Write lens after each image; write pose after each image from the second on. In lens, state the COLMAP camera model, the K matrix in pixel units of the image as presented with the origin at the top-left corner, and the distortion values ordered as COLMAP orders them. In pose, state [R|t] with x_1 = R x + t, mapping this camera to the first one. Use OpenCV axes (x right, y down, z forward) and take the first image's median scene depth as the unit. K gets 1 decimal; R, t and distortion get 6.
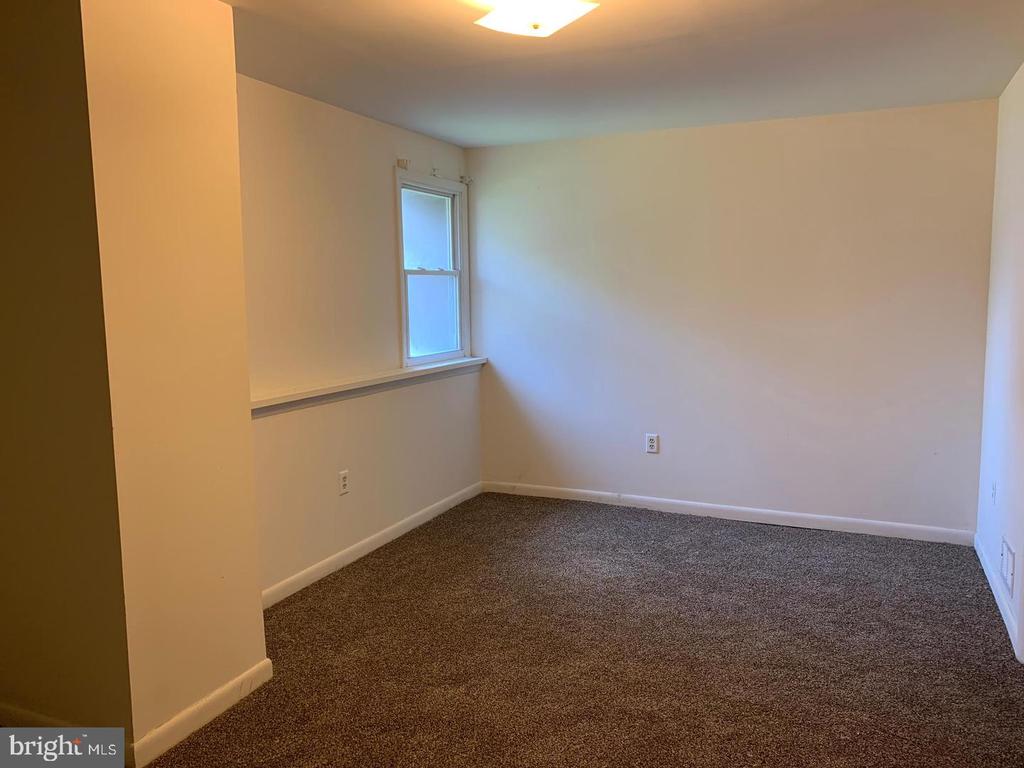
lens RADIAL K [[796.3, 0, 506.4], [0, 796.3, 376.1], [0, 0, 1]] dist [0.057949, -0.068820]
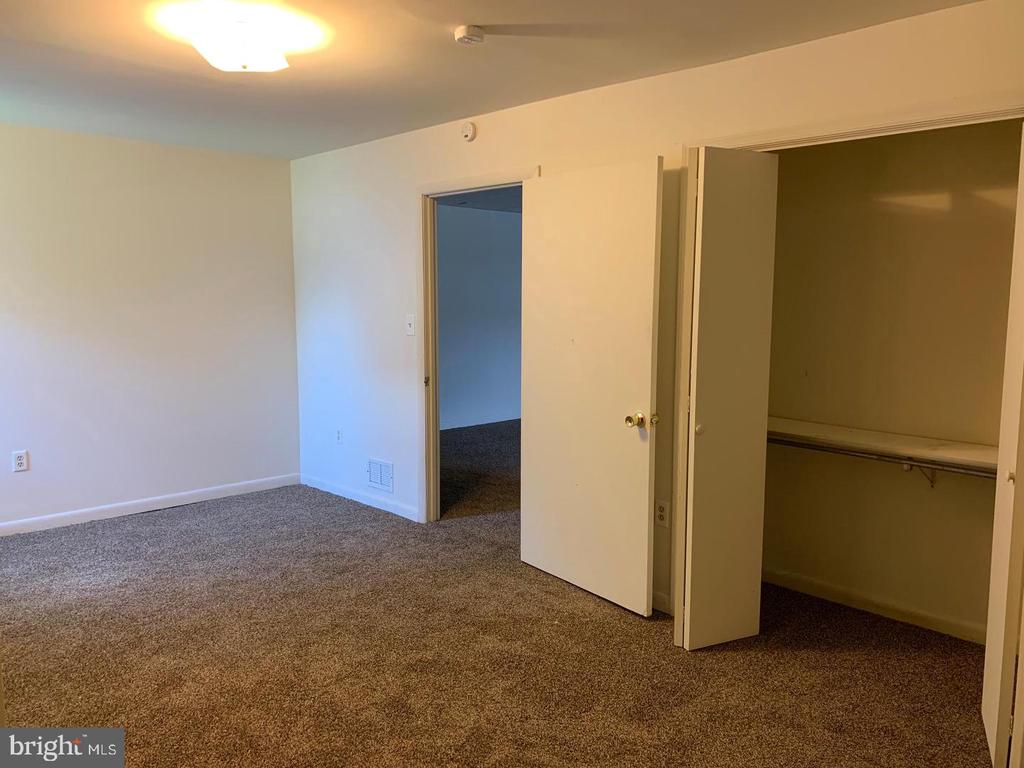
lens RADIAL K [[796.3, 0, 513.5], [0, 796.3, 392.0], [0, 0, 1]] dist [0.057949, -0.068820]
pose [[0.344869, -0.097826, 0.933539, -0.486105], [0.088299, 0.993525, 0.071492, -0.011342], [-0.934488, 0.057775, 0.351274, 0.133693]]
